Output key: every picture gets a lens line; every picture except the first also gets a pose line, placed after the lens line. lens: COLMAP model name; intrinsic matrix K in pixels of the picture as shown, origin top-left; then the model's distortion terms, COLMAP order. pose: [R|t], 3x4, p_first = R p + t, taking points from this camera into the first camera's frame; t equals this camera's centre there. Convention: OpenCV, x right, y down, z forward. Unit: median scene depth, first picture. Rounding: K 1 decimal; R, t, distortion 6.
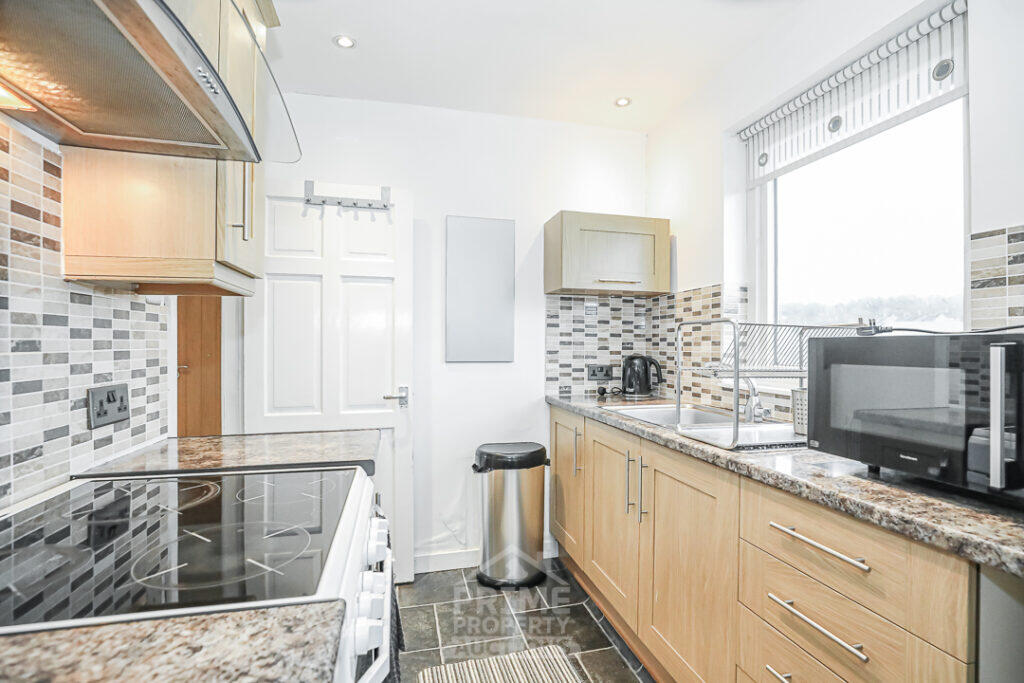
lens RADIAL K [[495.2, 0, 512.0], [0, 495.2, 341.5], [0, 0, 1]] dist [-0.031603, -0.000104]
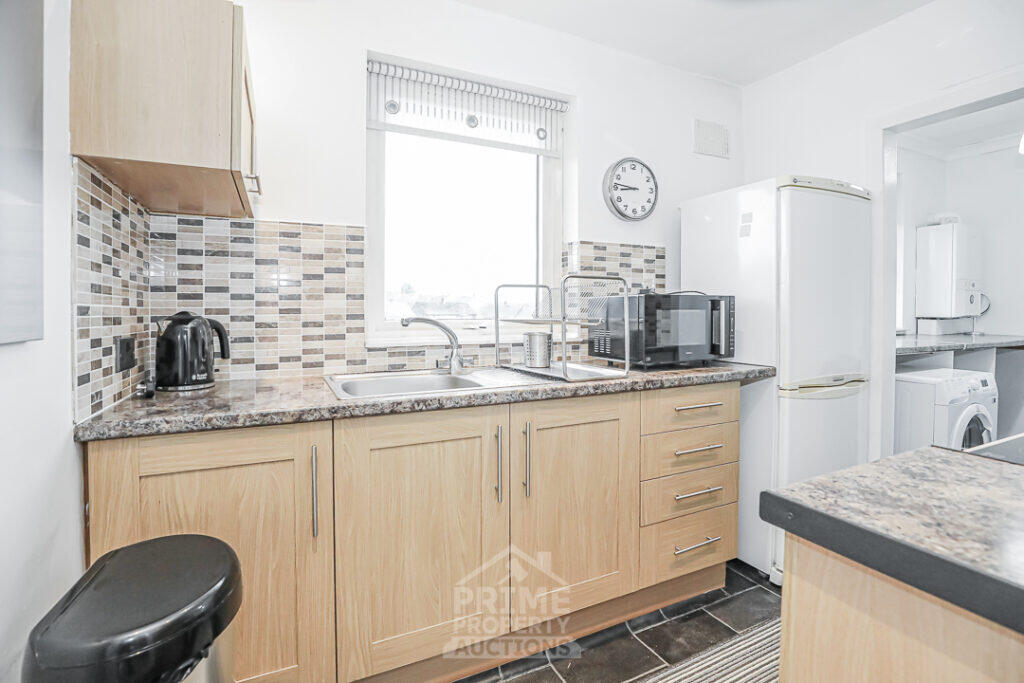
lens RADIAL K [[468.8, 0, 509.2], [0, 468.8, 307.1], [0, 0, 1]] dist [-0.000766, -0.000081]
pose [[-0.198360, 0.003584, 0.980123, -0.375290], [-0.001630, 0.999991, -0.003986, 0.021910], [-0.980128, -0.002388, -0.198352, 0.822166]]
